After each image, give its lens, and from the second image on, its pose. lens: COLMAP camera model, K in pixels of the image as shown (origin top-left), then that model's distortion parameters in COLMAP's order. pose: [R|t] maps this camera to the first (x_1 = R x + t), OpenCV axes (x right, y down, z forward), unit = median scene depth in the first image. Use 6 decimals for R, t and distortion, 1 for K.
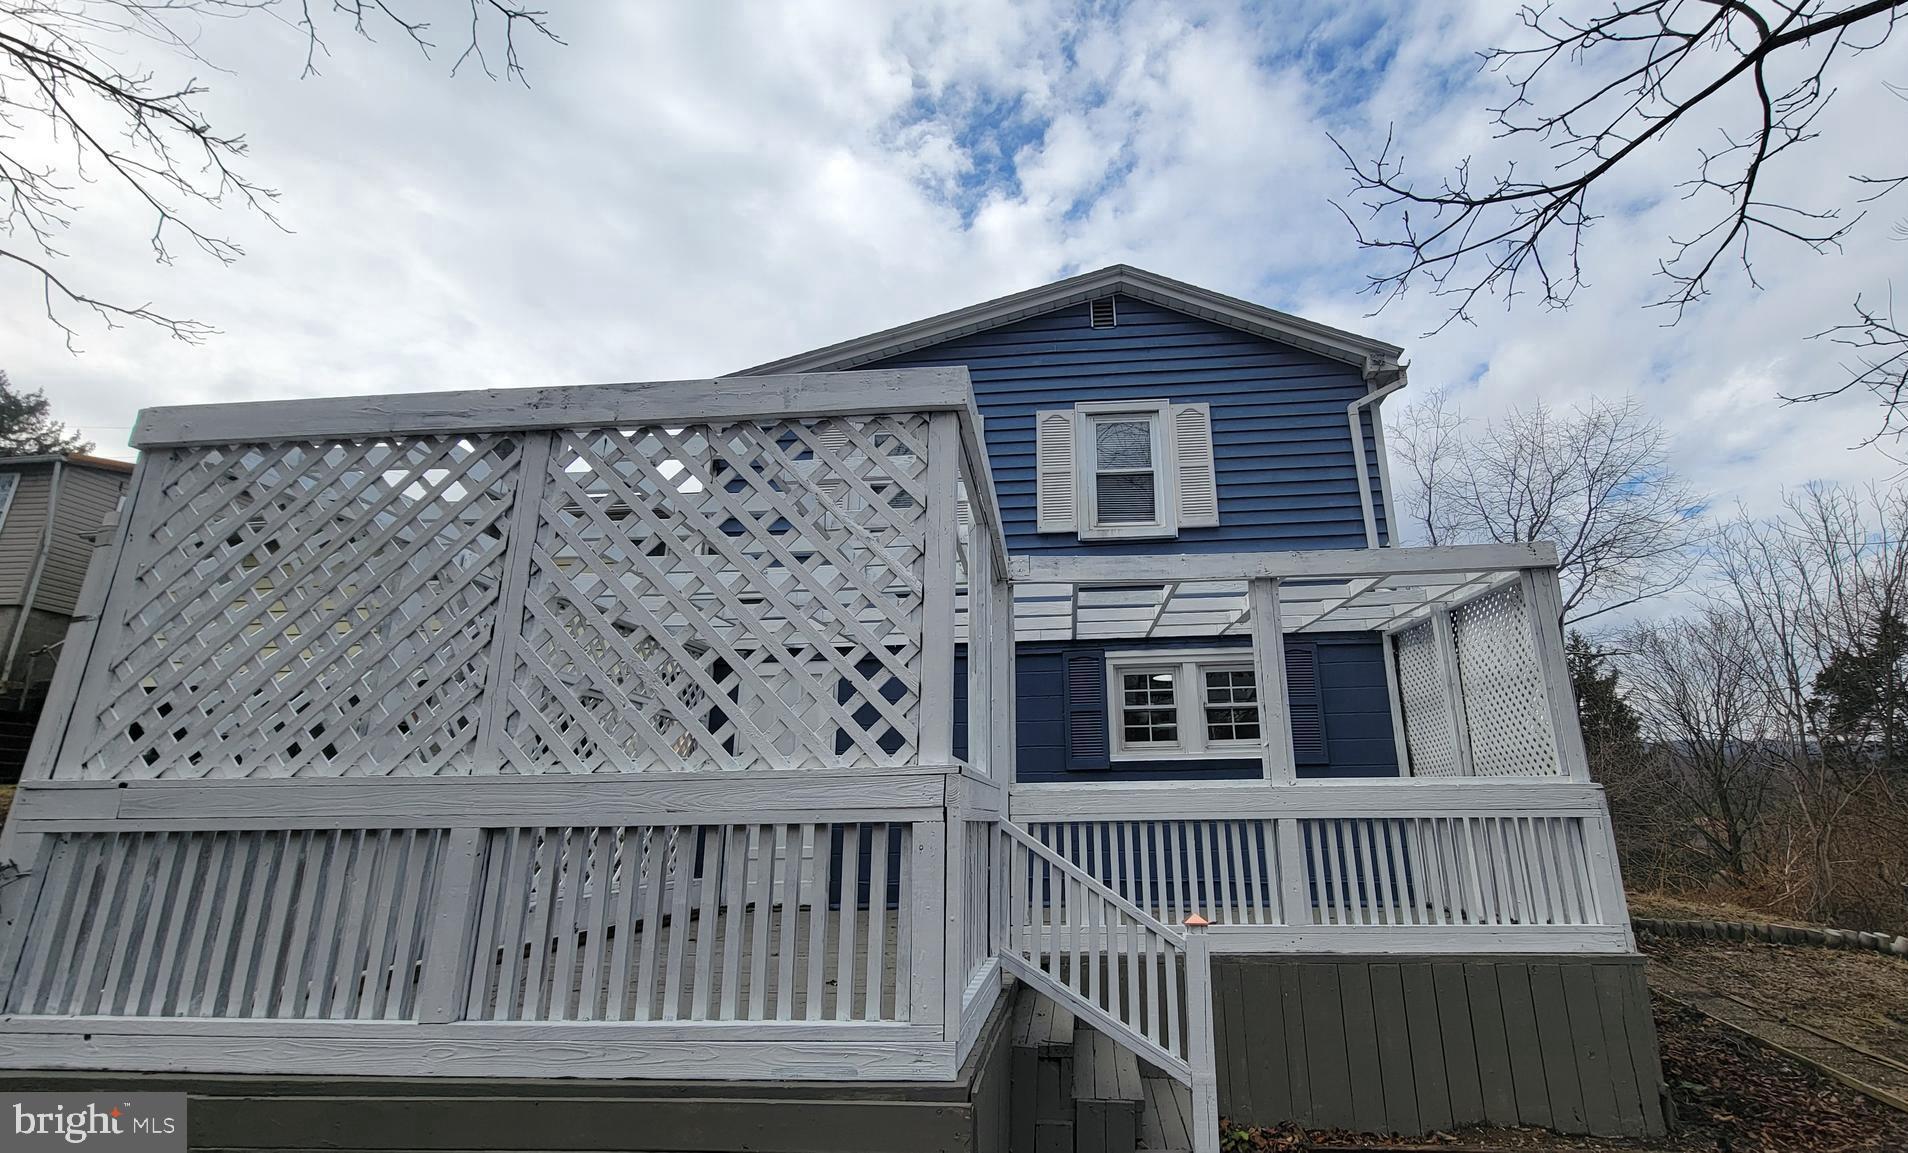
lens RADIAL K [[828.5, 0, 1024.7], [0, 828.5, 584.1], [0, 0, 1]] dist [0.001752, 0.000782]
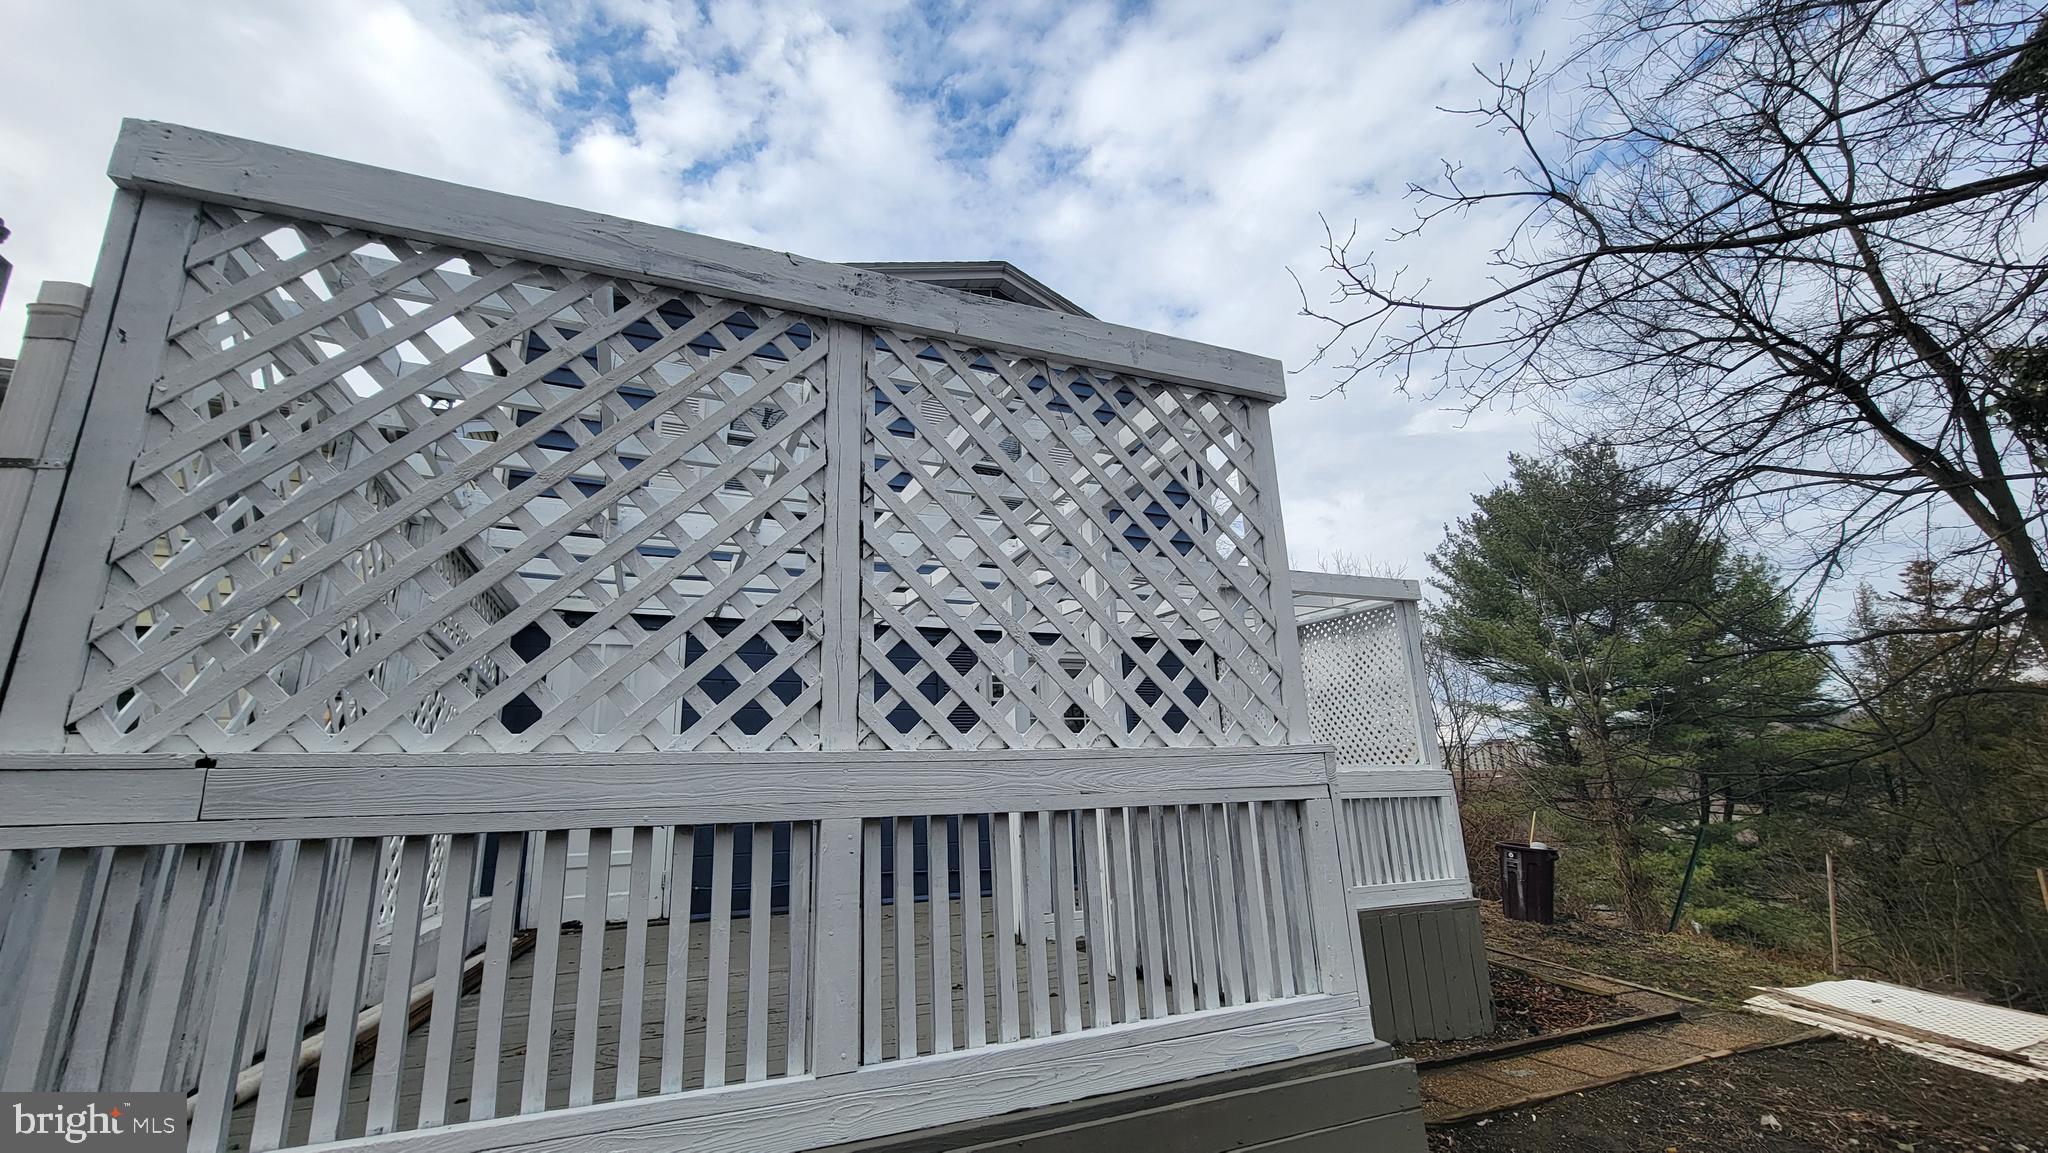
lens RADIAL K [[835.9, 0, 1028.9], [0, 835.9, 580.9], [0, 0, 1]] dist [-0.004625, 0.000844]
pose [[0.888008, 0.099506, 0.448933, -0.547902], [-0.098267, 0.994817, -0.026127, 0.047486], [-0.449206, -0.020914, 0.893183, 0.143381]]
